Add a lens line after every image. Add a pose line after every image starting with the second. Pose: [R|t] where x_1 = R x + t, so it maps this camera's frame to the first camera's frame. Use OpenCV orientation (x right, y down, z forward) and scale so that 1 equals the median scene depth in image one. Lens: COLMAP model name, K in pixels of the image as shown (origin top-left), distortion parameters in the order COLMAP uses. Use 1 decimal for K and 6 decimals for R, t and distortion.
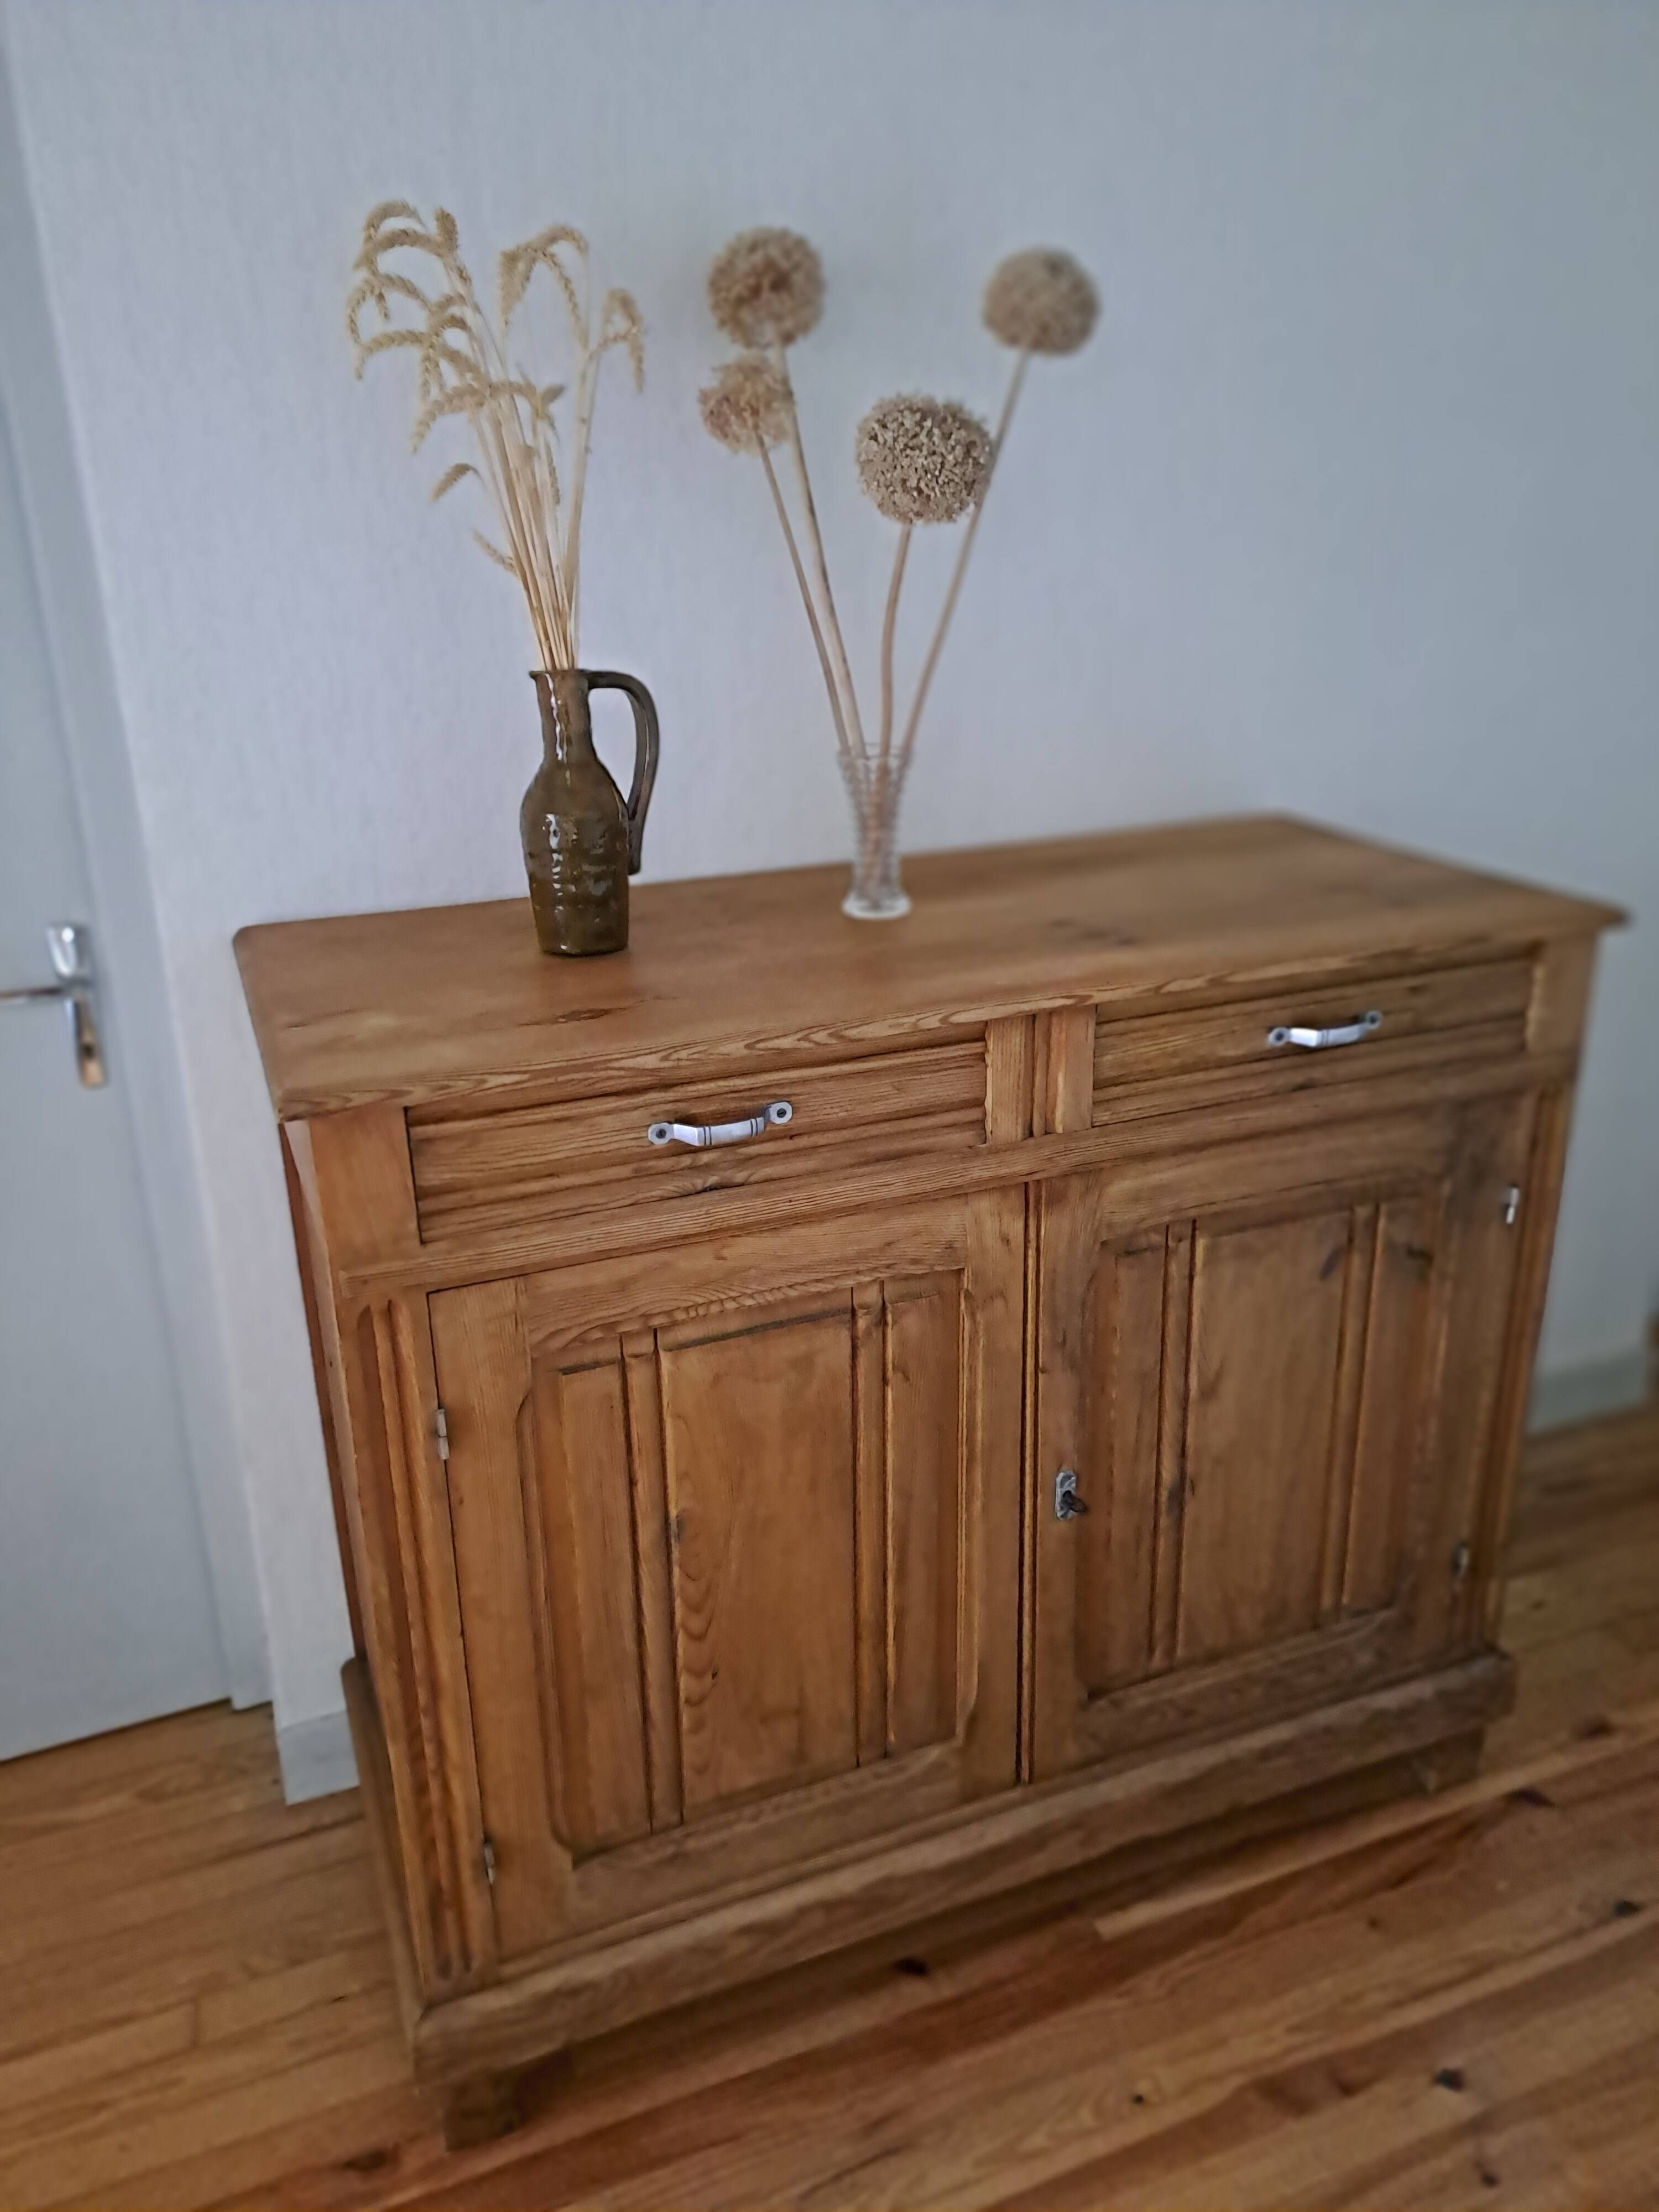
lens RADIAL K [[1646.5, 0, 813.6], [0, 1646.5, 1105.6], [0, 0, 1]] dist [0.091755, -0.089509]
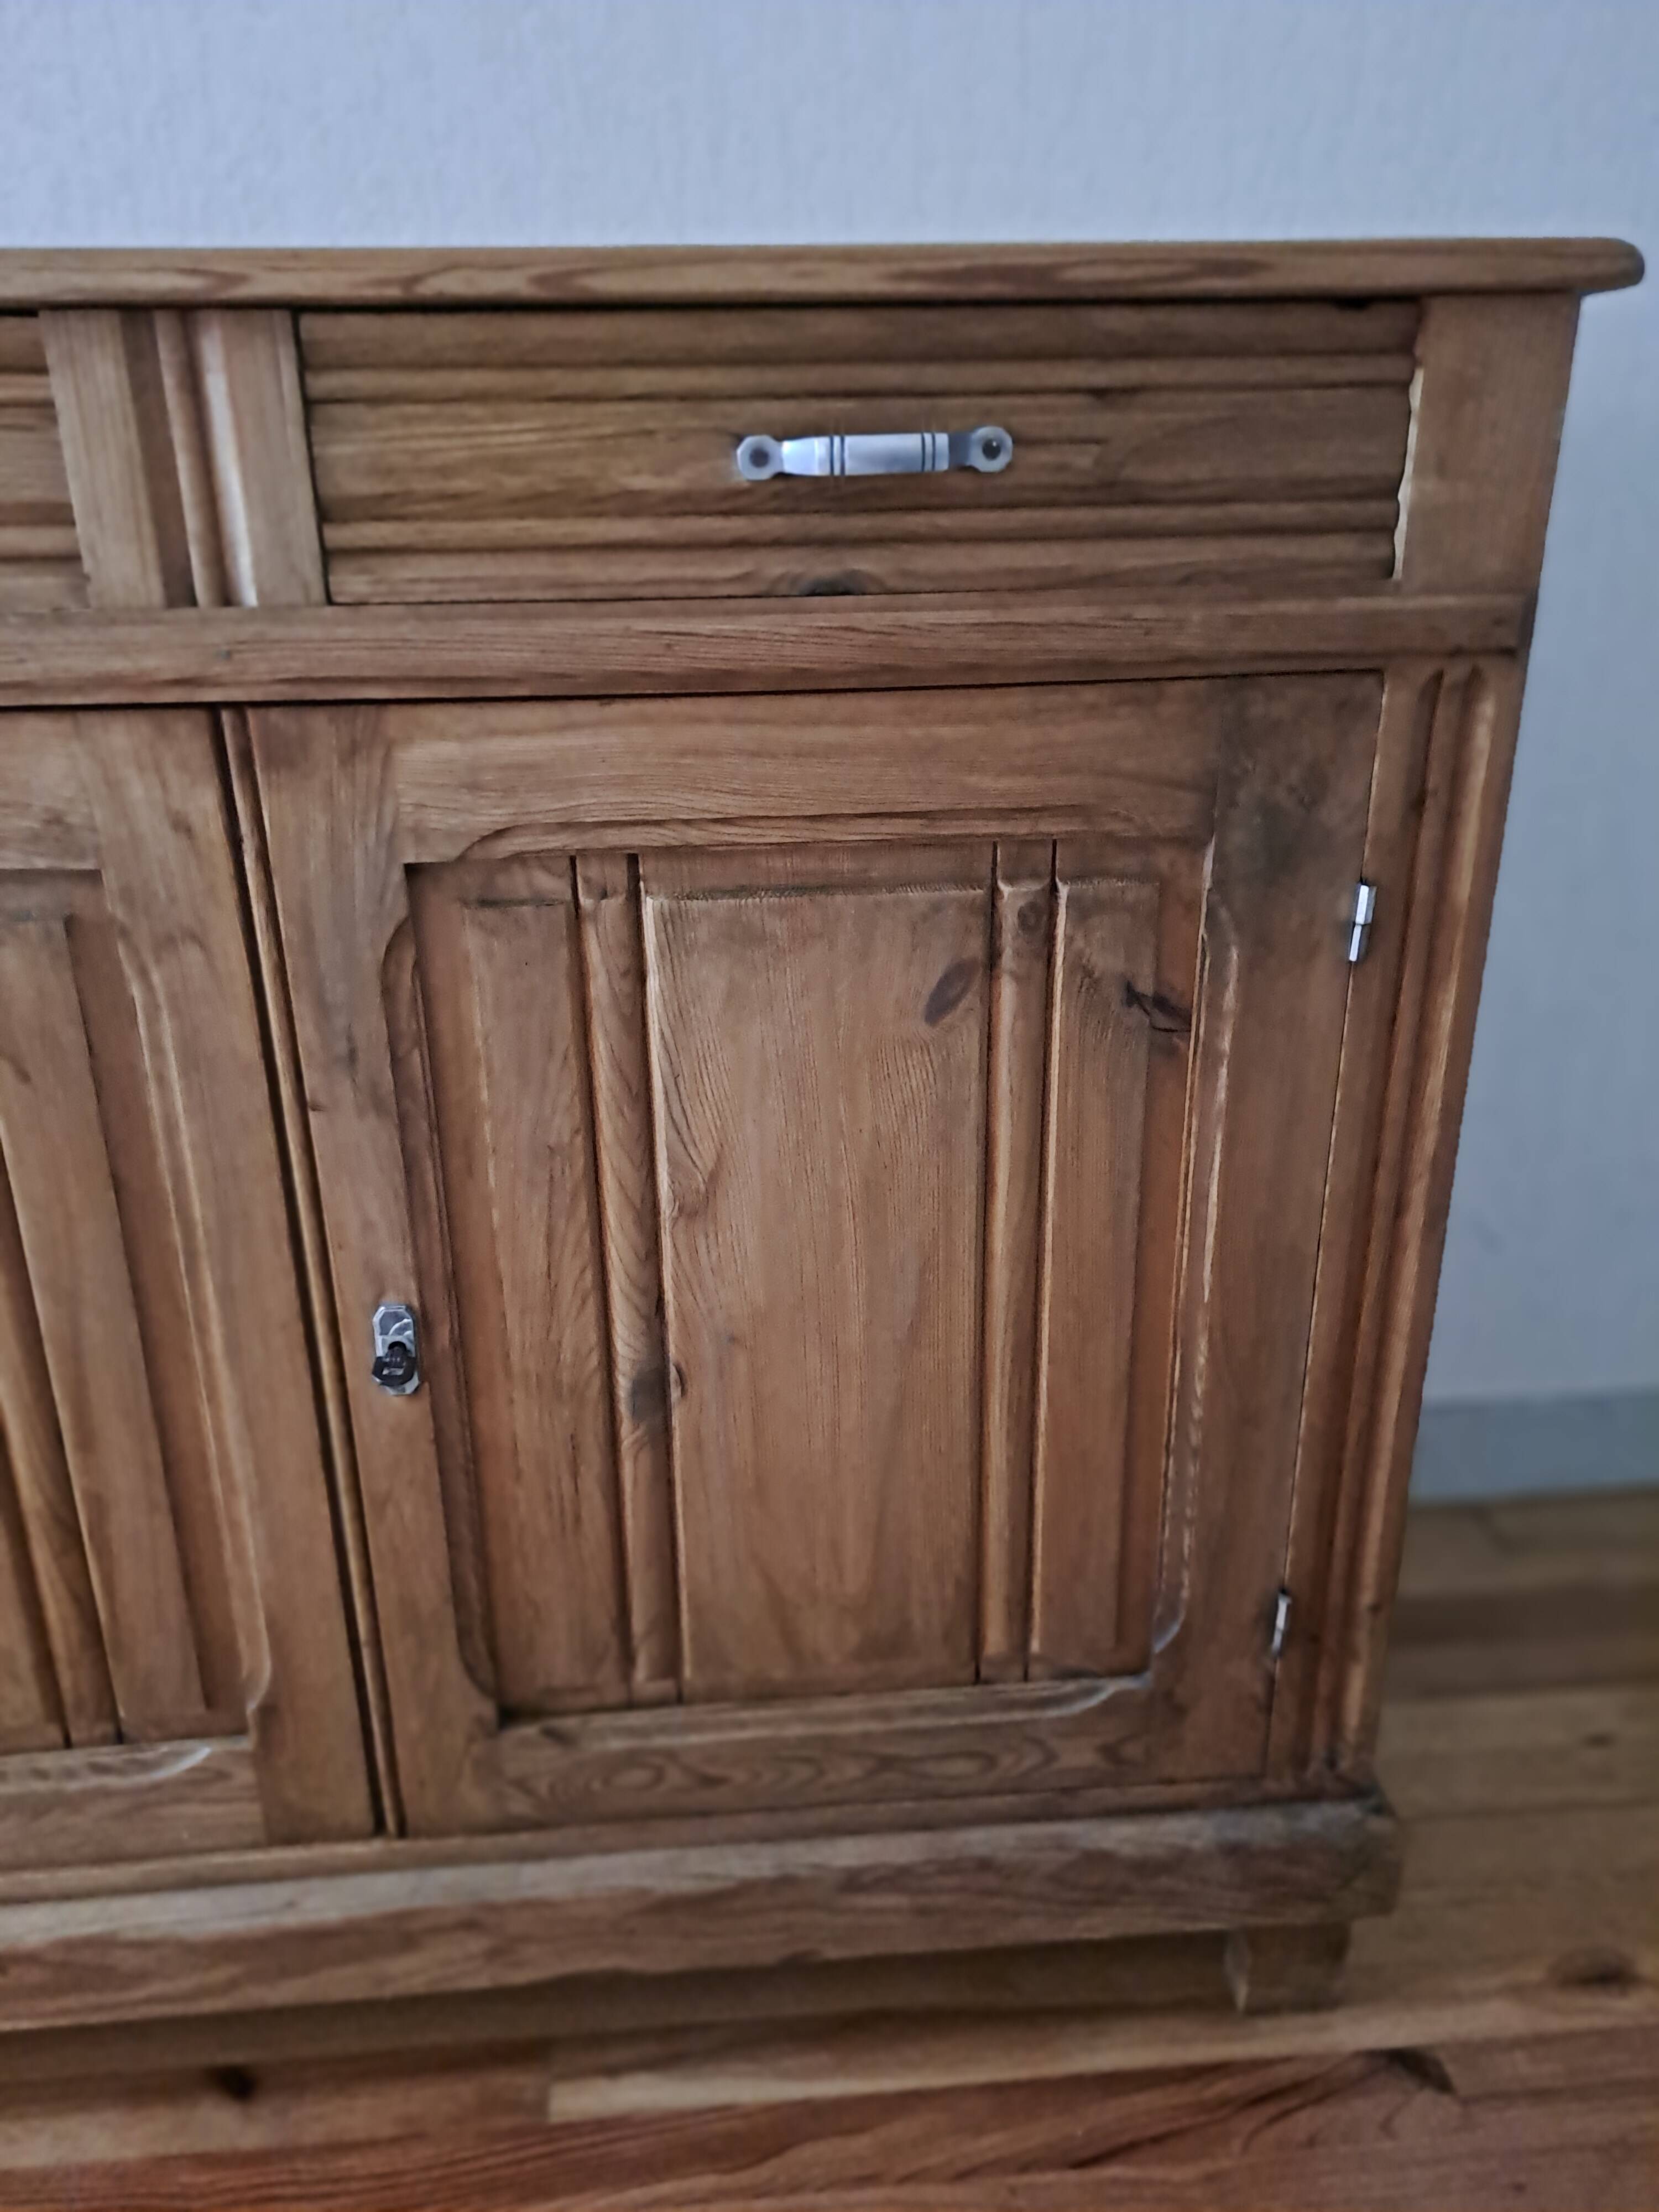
lens RADIAL K [[1646.5, 0, 801.9], [0, 1646.5, 1116.8], [0, 0, 1]] dist [0.091755, -0.089509]
pose [[0.955819, 0.116827, -0.269741, 0.435210], [-0.108533, 0.993050, 0.045517, 0.121604], [0.273184, -0.014230, 0.961856, 0.521082]]
